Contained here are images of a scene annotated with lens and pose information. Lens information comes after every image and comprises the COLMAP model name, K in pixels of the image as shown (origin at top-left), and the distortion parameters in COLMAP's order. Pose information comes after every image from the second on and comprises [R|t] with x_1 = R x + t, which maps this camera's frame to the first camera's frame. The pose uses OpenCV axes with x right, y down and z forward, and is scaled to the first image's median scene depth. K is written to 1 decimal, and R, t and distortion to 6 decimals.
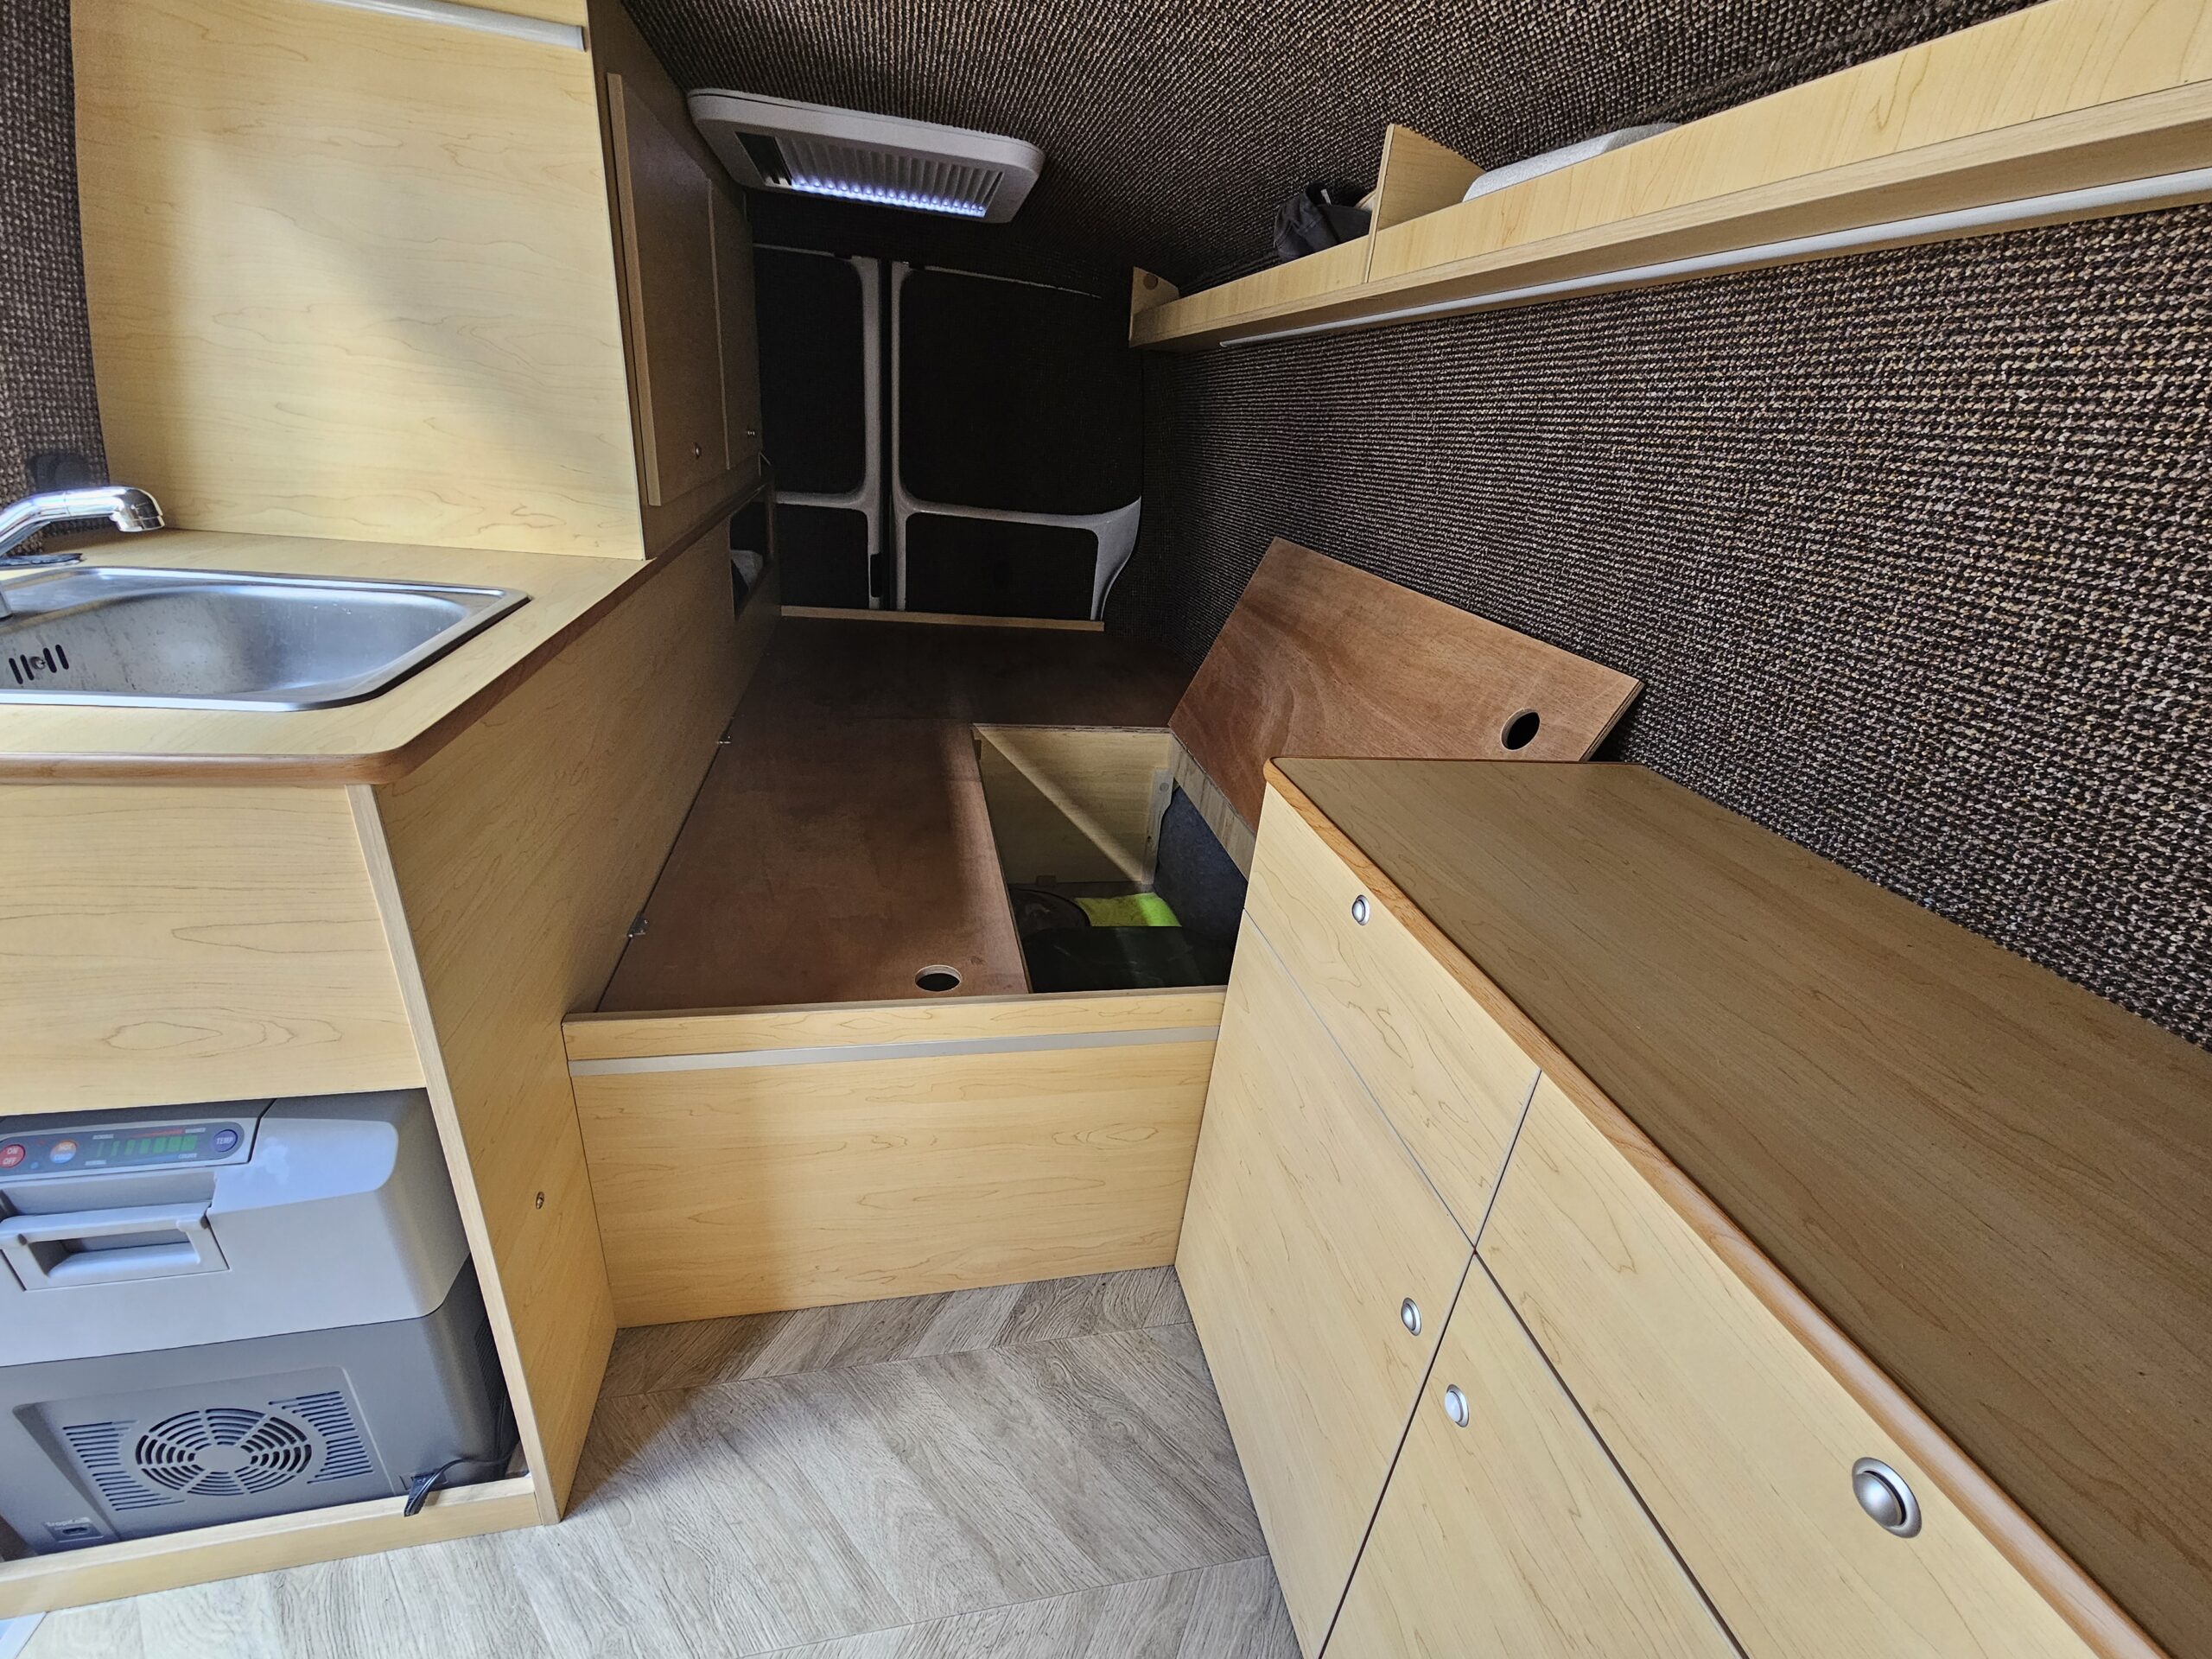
lens RADIAL K [[887.0, 0, 1106.0], [0, 887.0, 829.5], [0, 0, 1]] dist [0.007824, 0.000070]
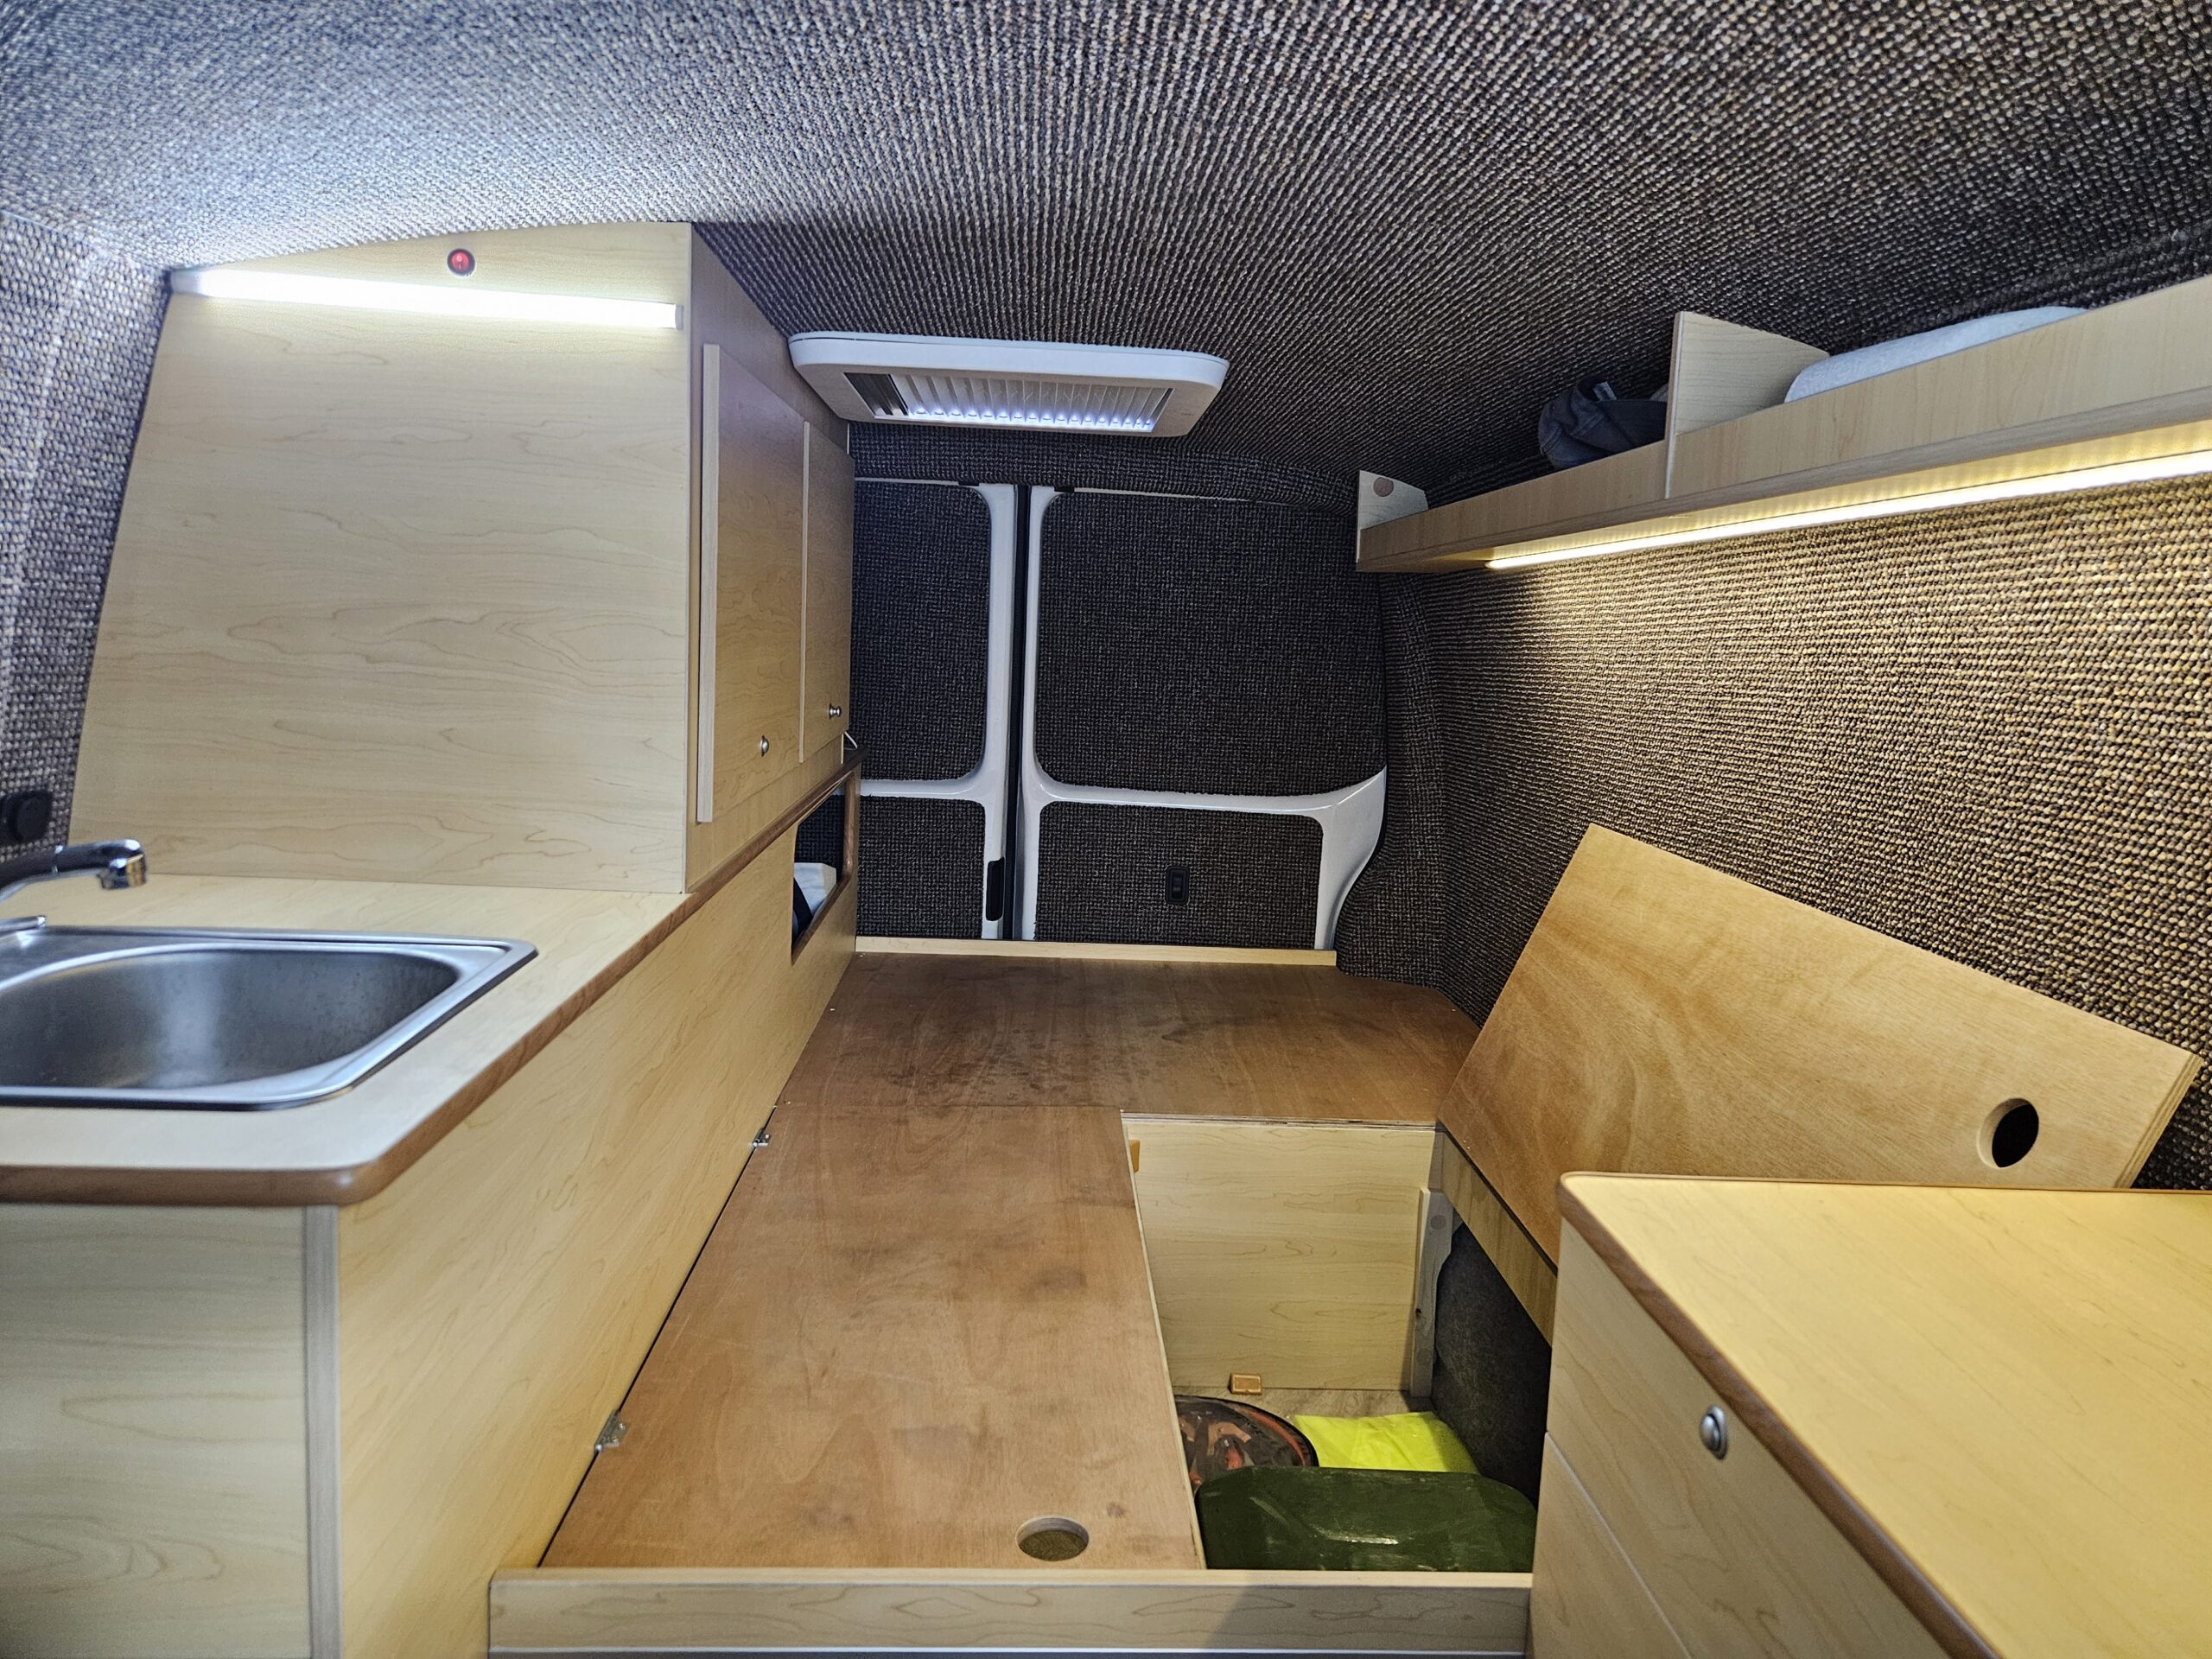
lens RADIAL K [[1471.4, 0, 1106.0], [0, 1471.4, 829.5], [0, 0, 1]] dist [0.084981, -0.094571]
pose [[0.984647, -0.033356, -0.171343, 0.034030], [-0.019656, 0.954143, -0.298704, 0.005356], [0.173449, 0.297486, 0.938838, -0.096034]]
